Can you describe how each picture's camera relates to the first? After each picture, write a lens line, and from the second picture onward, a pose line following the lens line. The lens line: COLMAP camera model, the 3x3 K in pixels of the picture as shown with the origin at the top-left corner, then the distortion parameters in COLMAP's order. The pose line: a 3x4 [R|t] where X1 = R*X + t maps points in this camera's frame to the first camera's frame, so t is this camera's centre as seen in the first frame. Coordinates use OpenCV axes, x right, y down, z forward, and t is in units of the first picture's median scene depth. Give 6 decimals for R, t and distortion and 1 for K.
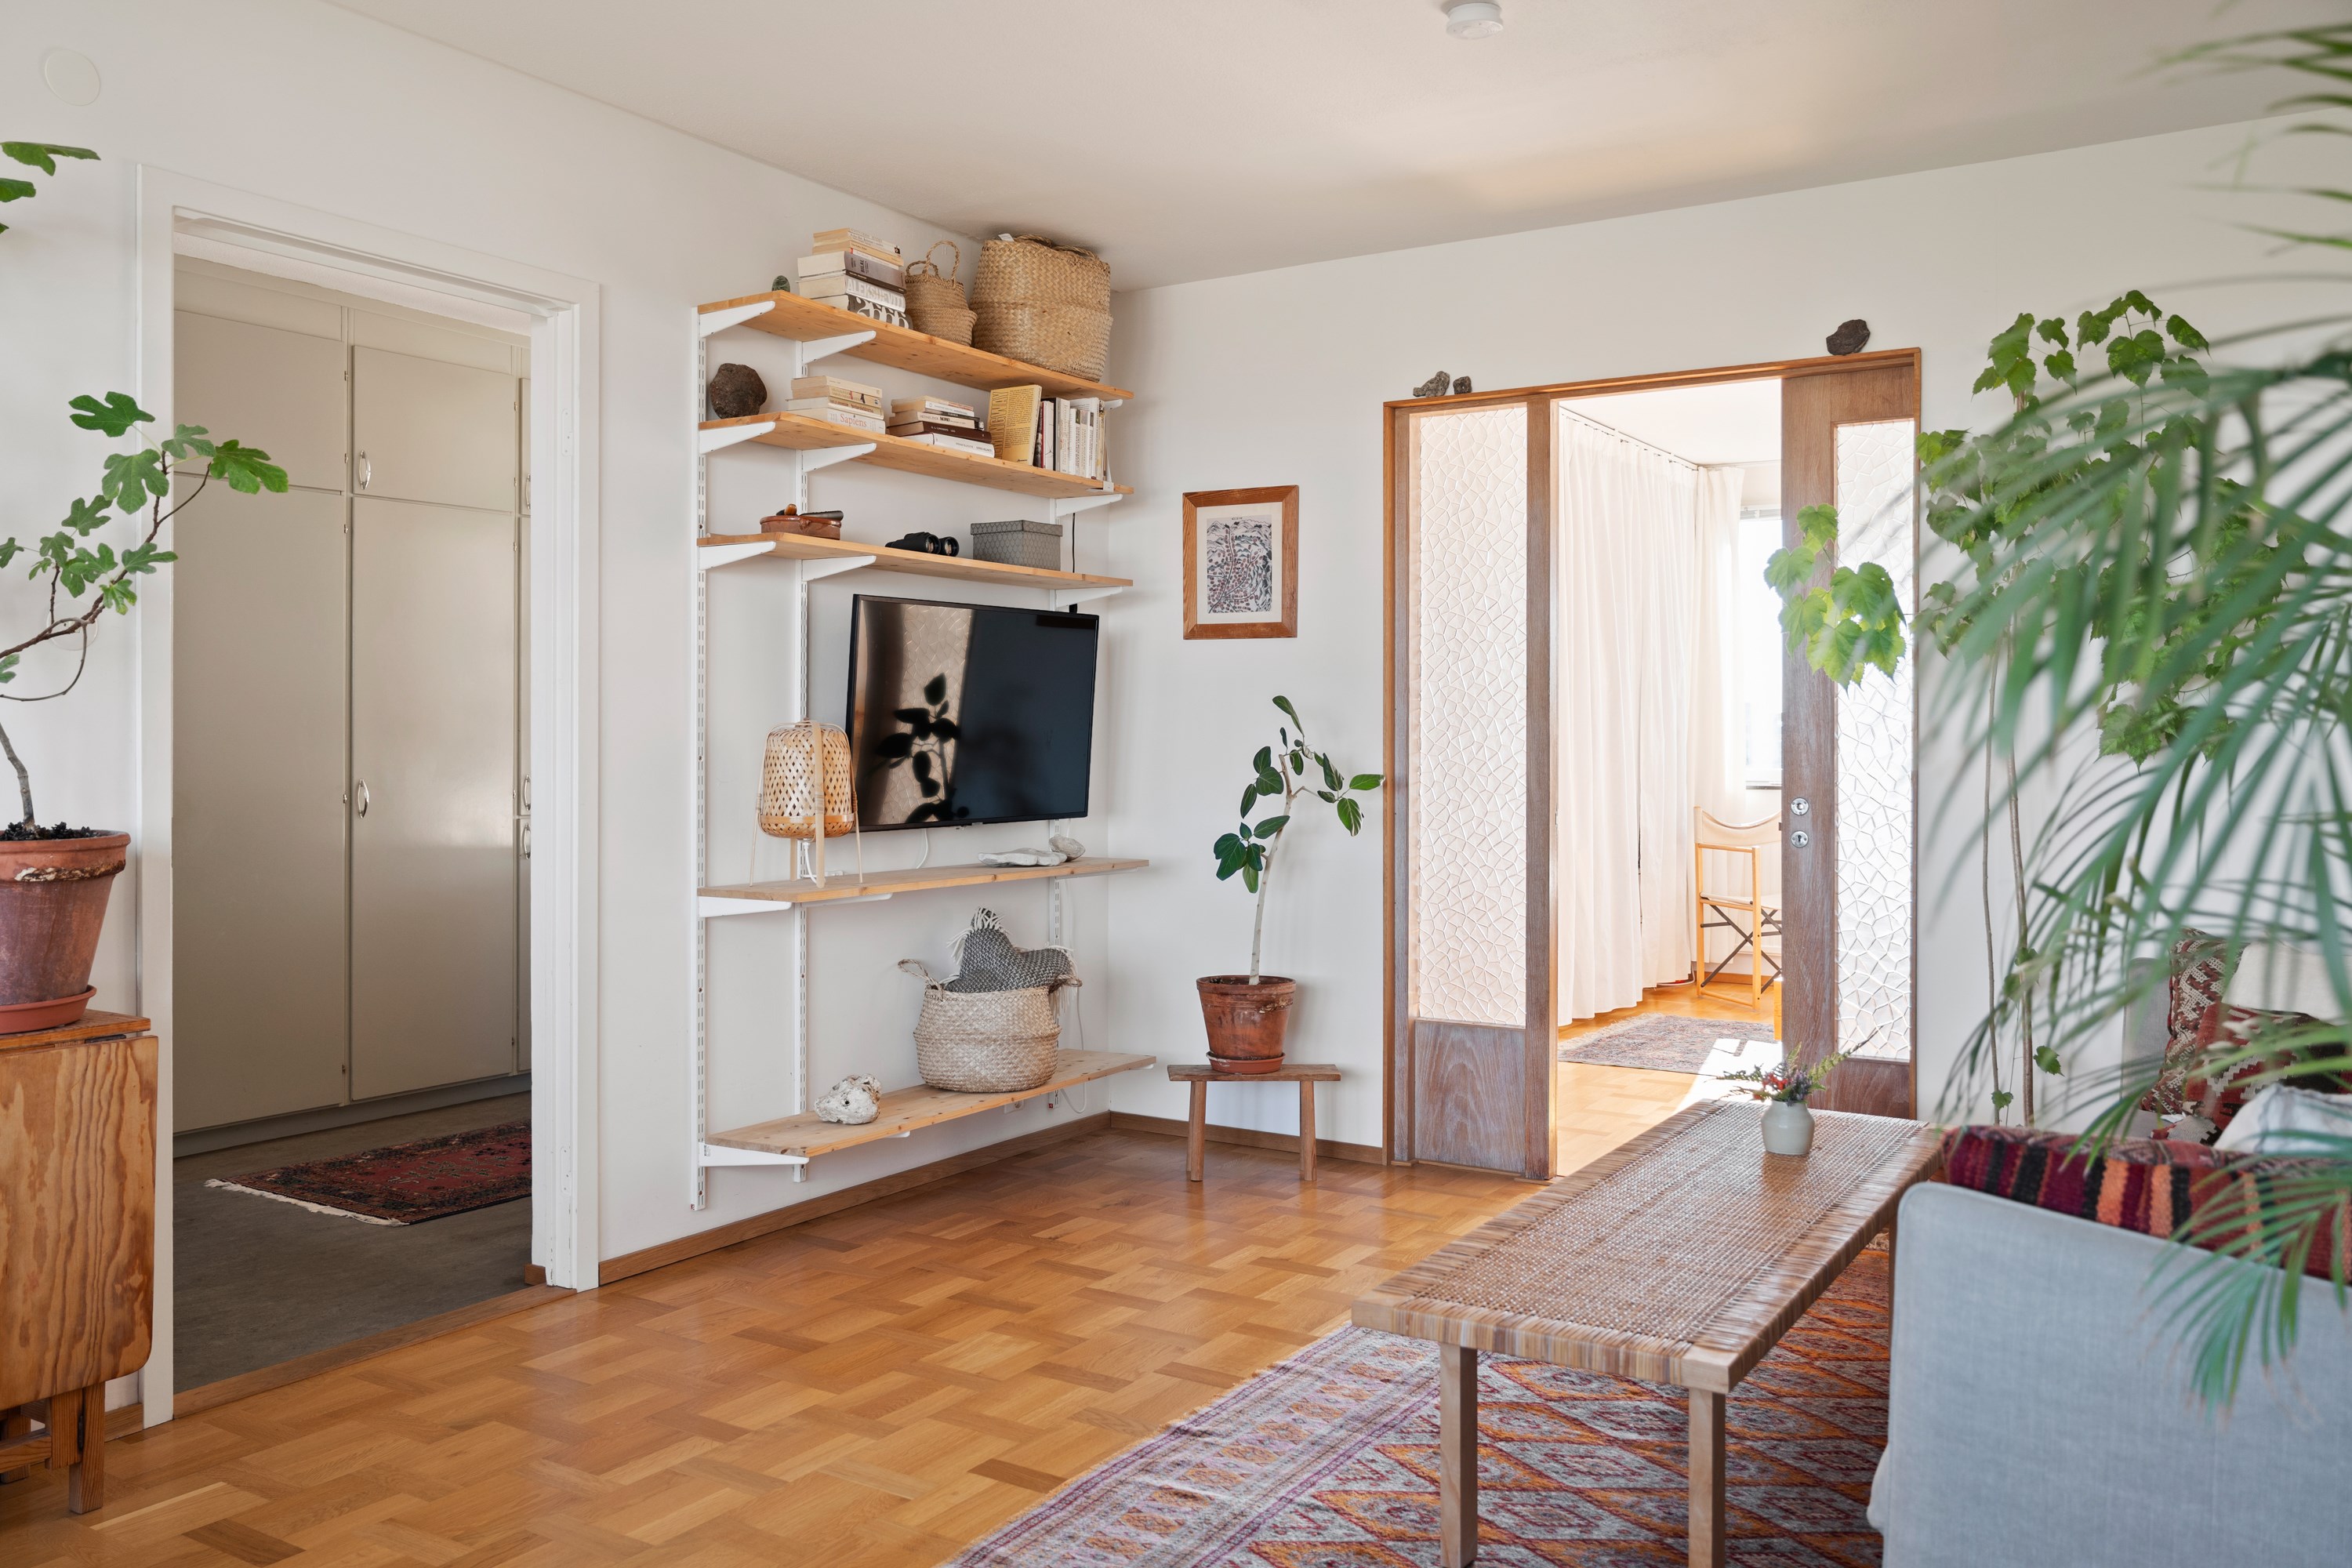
lens RADIAL K [[1861.3, 0, 1173.7], [0, 1861.3, 766.3], [0, 0, 1]] dist [0.005915, -0.008183]
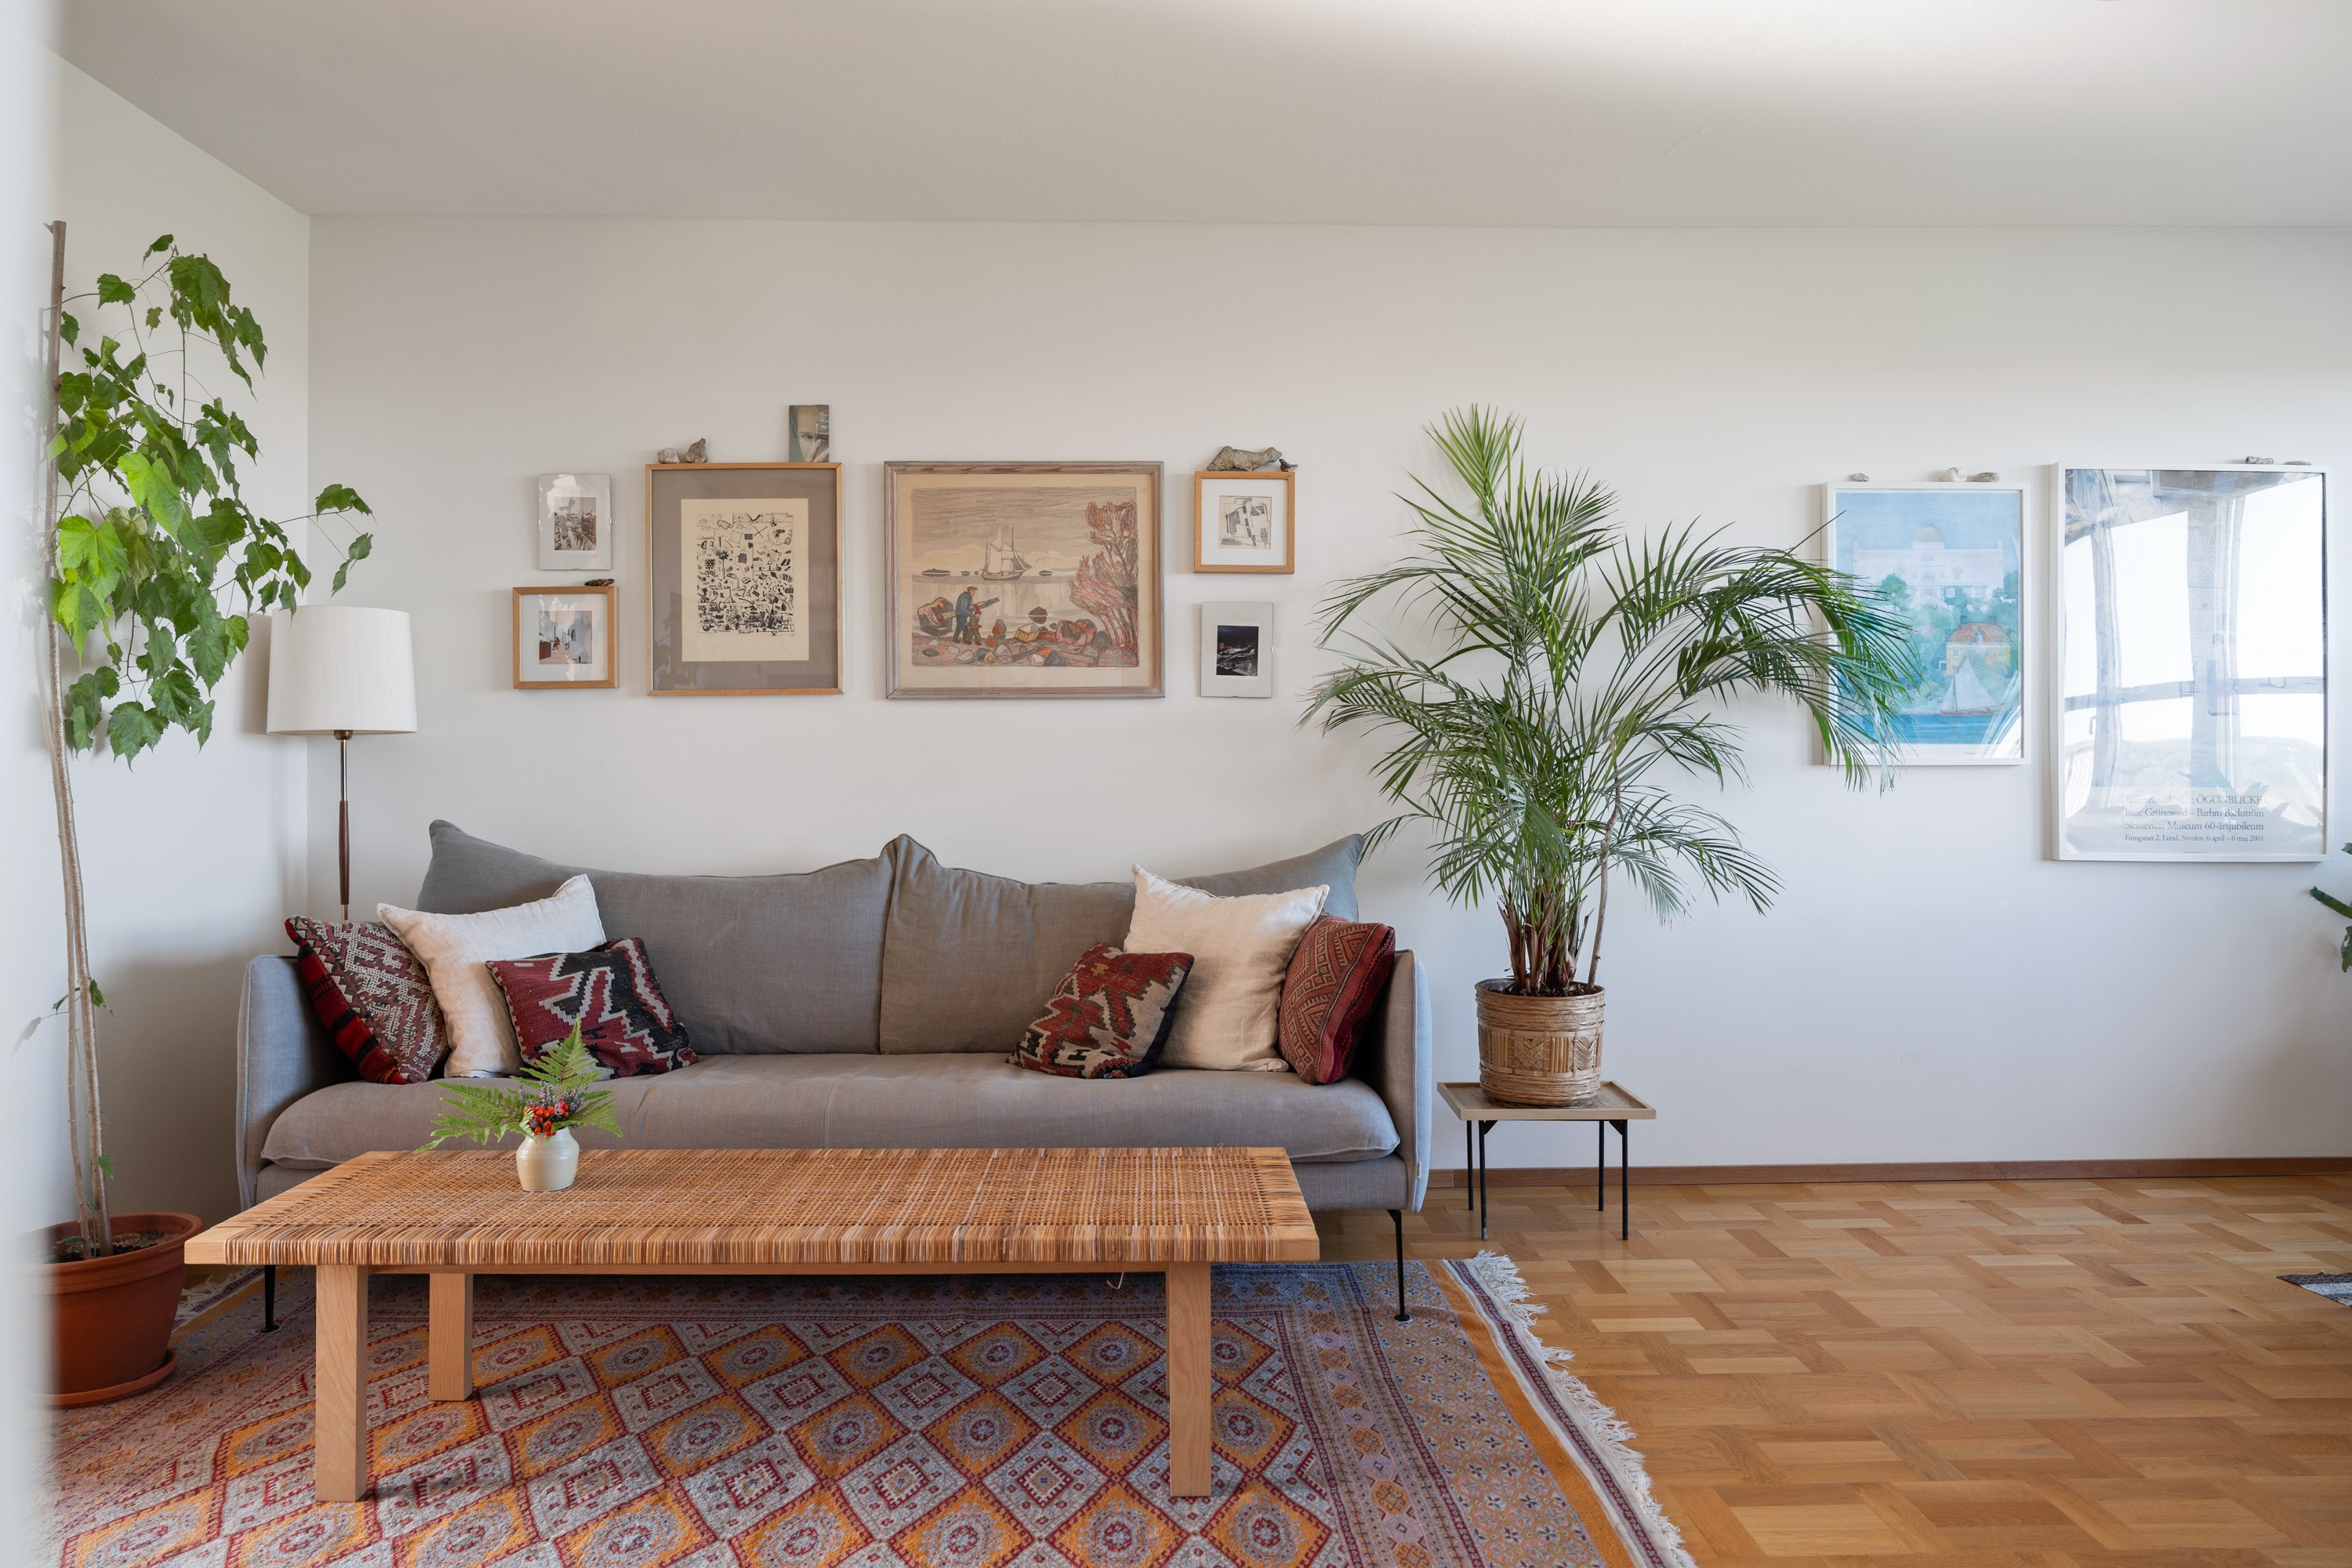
lens RADIAL K [[1477.2, 0, 1172.5], [0, 1477.2, 767.5], [0, 0, 1]] dist [-0.002571, -0.001672]
pose [[-0.544380, -0.001636, 0.838837, -0.331824], [0.017214, 0.999766, 0.013121, 0.002679], [-0.838662, 0.021583, -0.544224, 0.889612]]
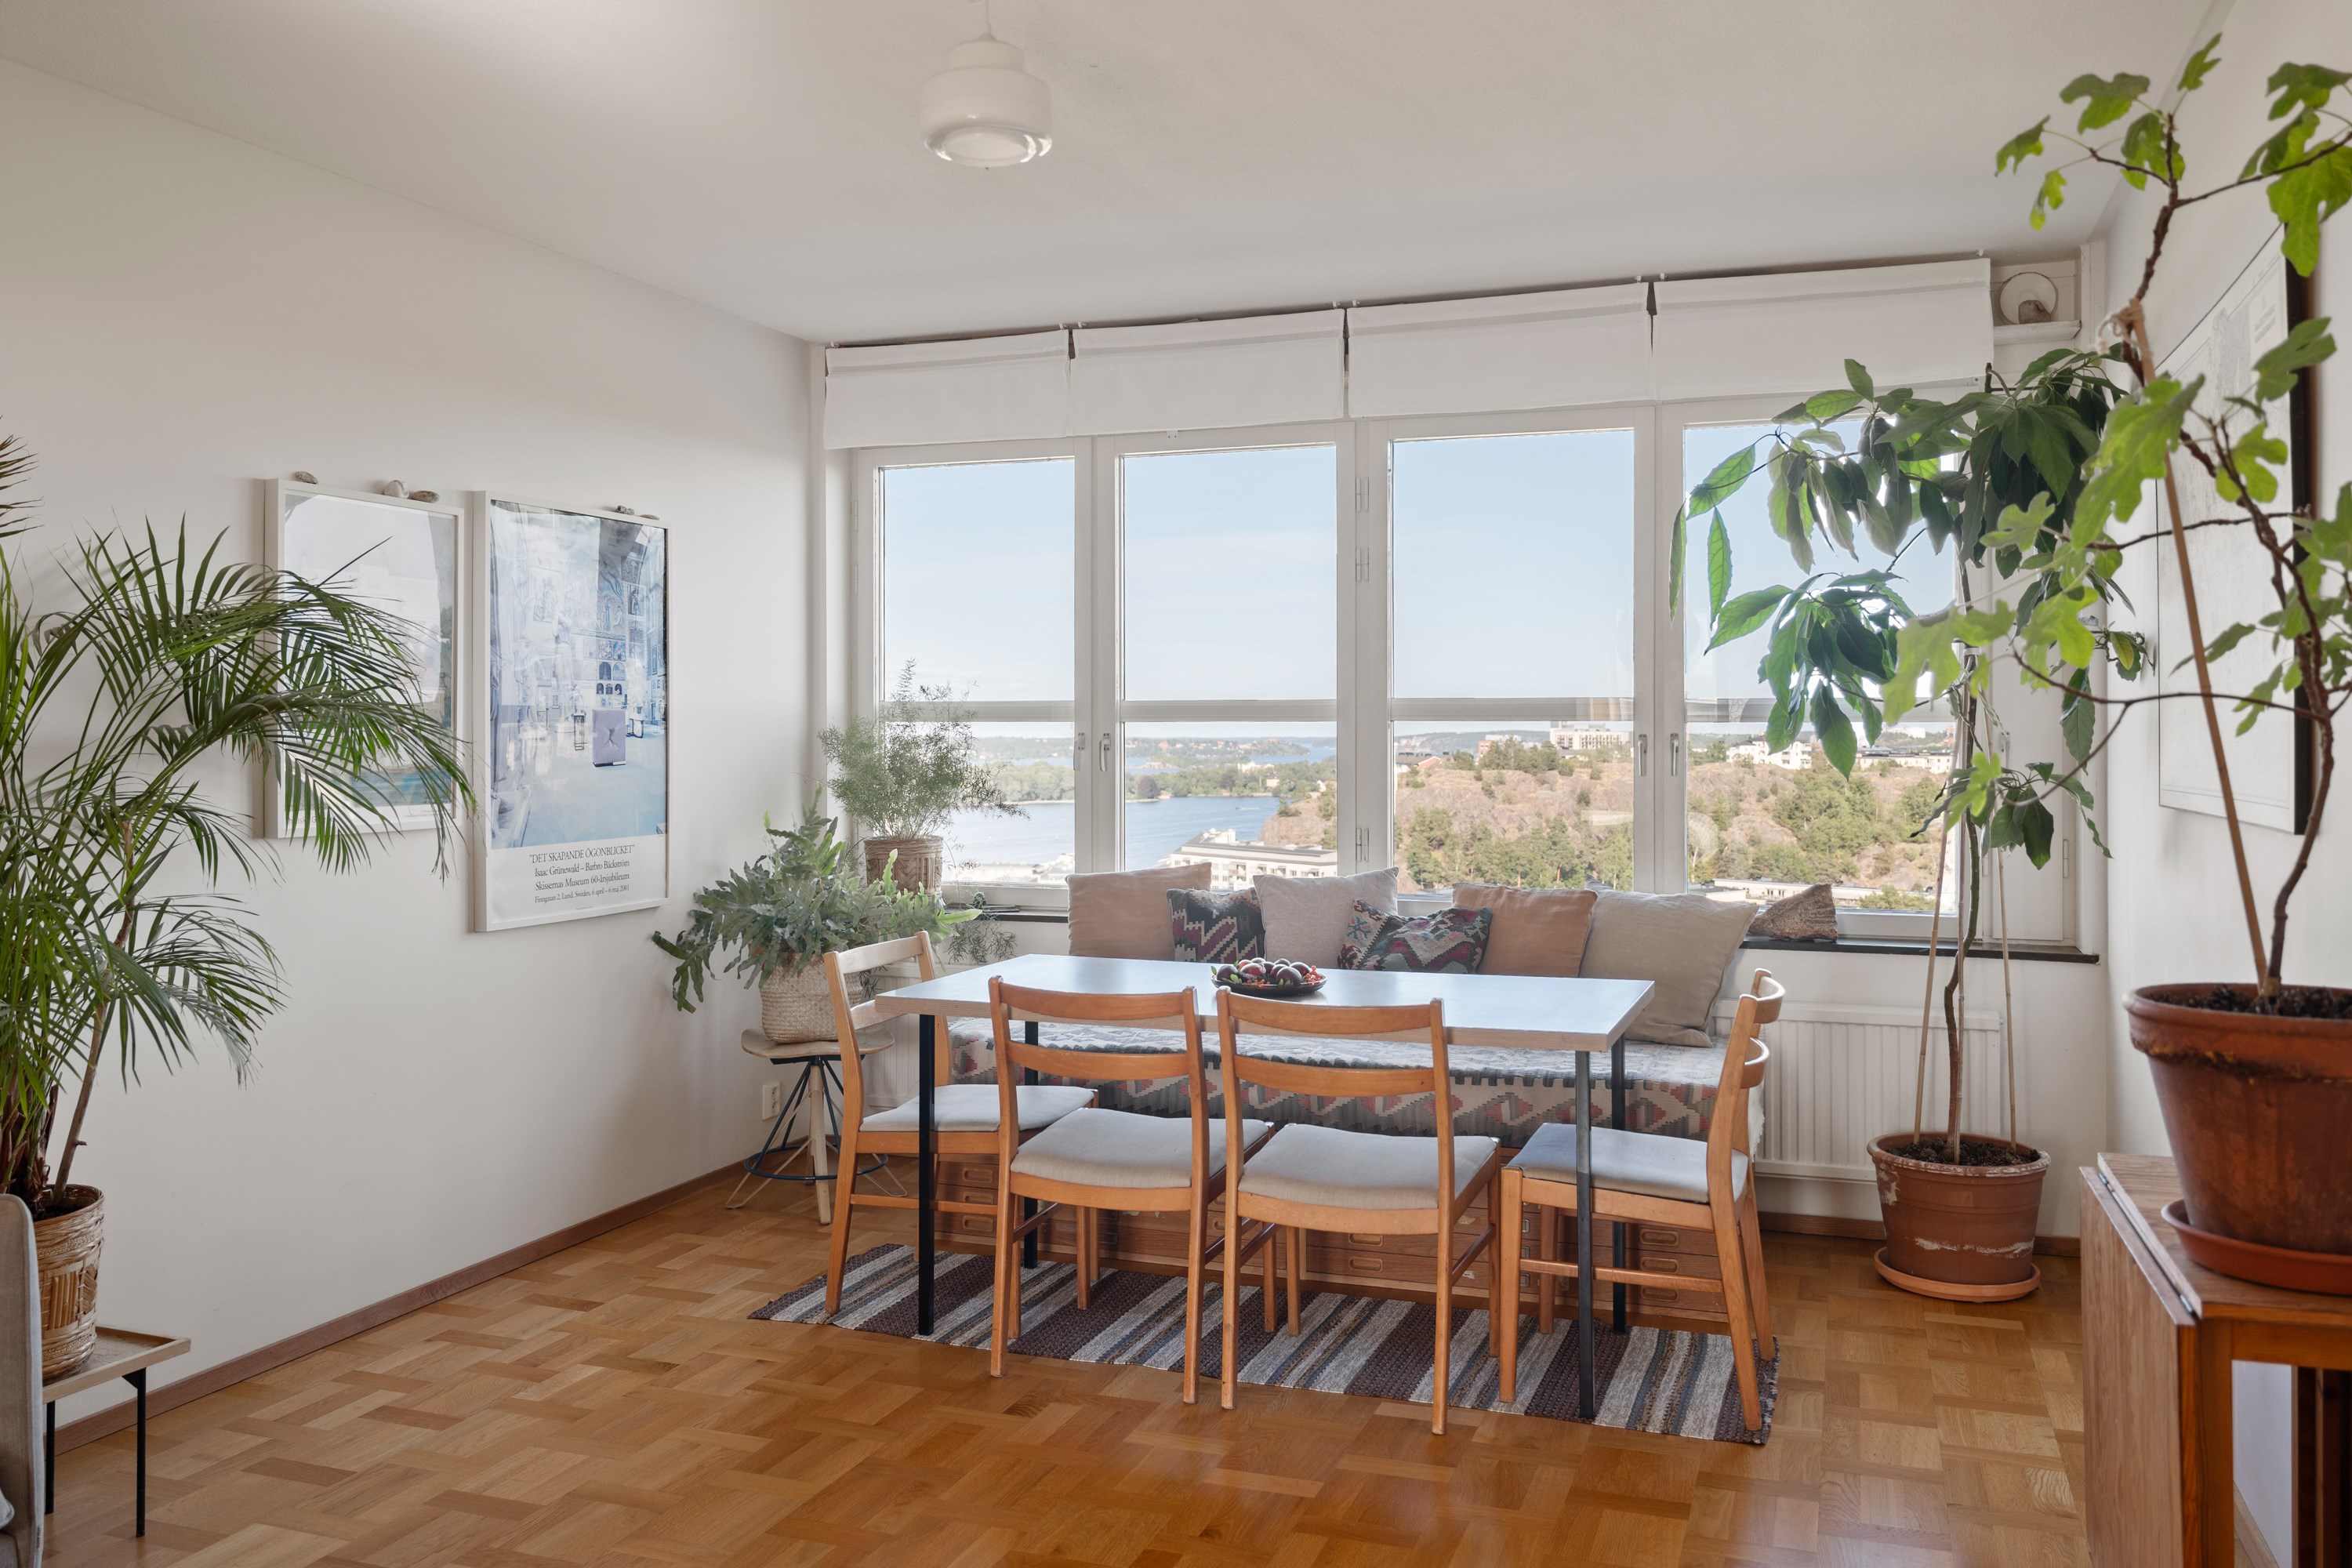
lens RADIAL K [[1861.3, 0, 1190.0], [0, 1861.3, 737.9], [0, 0, 1]] dist [0.005915, -0.008183]
pose [[-0.979944, 0.000392, -0.199274, -0.043545], [-0.003975, 0.999761, 0.021510, -0.049706], [0.199235, 0.021870, -0.979708, 1.027839]]
